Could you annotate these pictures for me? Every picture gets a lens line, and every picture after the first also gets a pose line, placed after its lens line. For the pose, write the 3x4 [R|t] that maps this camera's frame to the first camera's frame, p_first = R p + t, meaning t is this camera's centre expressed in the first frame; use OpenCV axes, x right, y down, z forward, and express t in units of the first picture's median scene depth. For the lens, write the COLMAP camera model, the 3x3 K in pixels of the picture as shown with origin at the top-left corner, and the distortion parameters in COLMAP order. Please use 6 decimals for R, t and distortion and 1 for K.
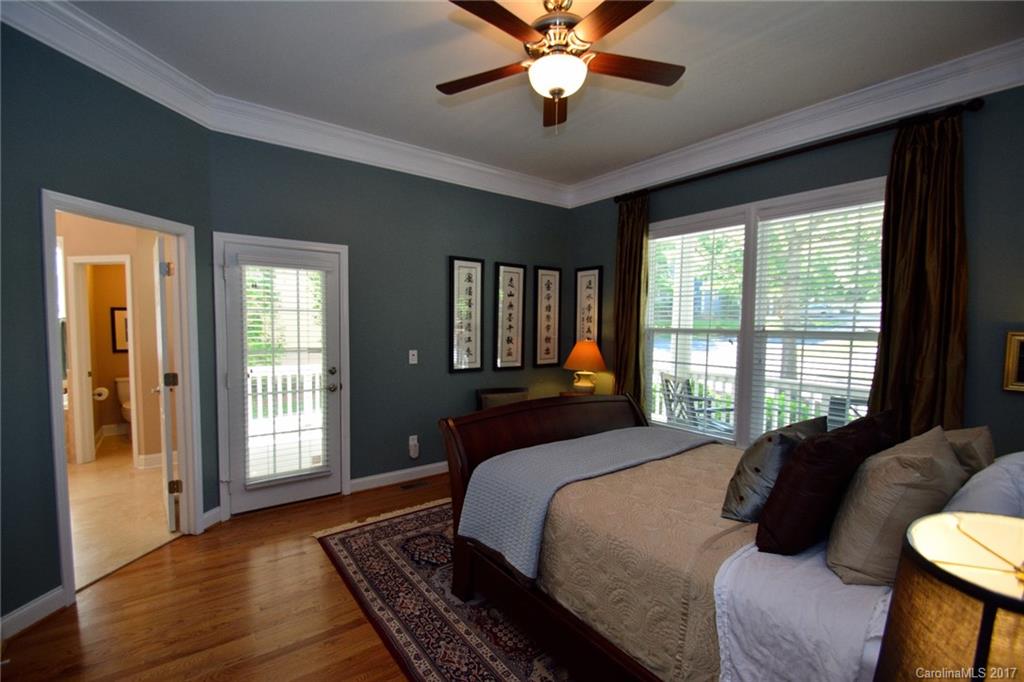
lens RADIAL K [[448.4, 0, 501.7], [0, 448.4, 348.7], [0, 0, 1]] dist [0.010698, -0.014788]
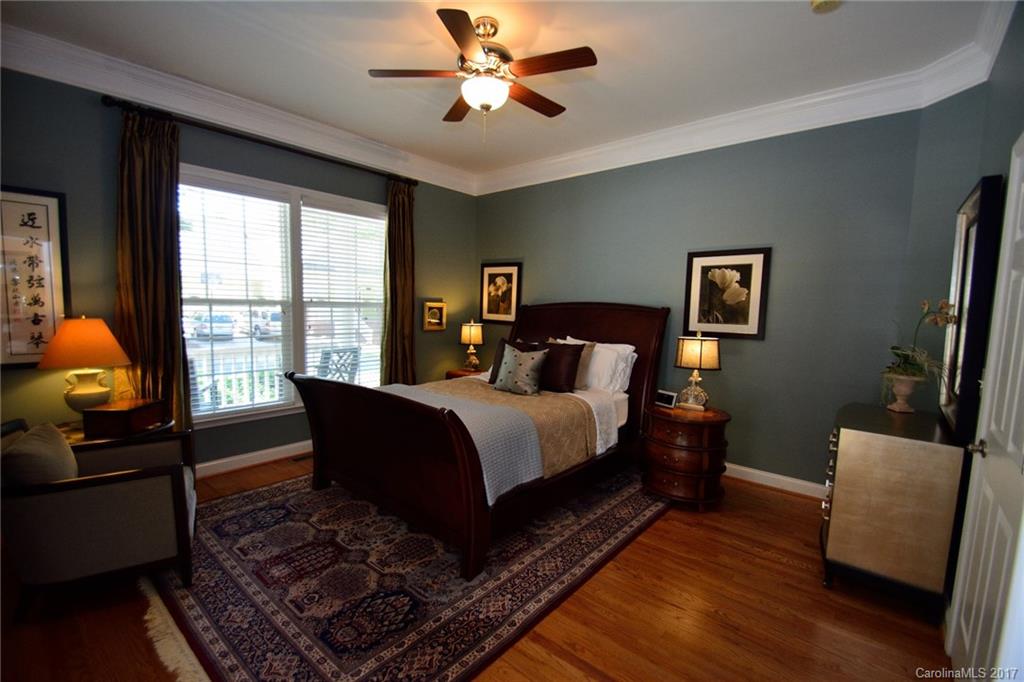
lens RADIAL K [[453.3, 0, 496.4], [0, 453.3, 348.1], [0, 0, 1]] dist [0.001133, 0.000166]
pose [[-0.212145, -0.111701, 0.970833, -0.971056], [0.033176, 0.992050, 0.121391, -0.064178], [-0.976675, 0.057961, -0.206752, 1.074404]]
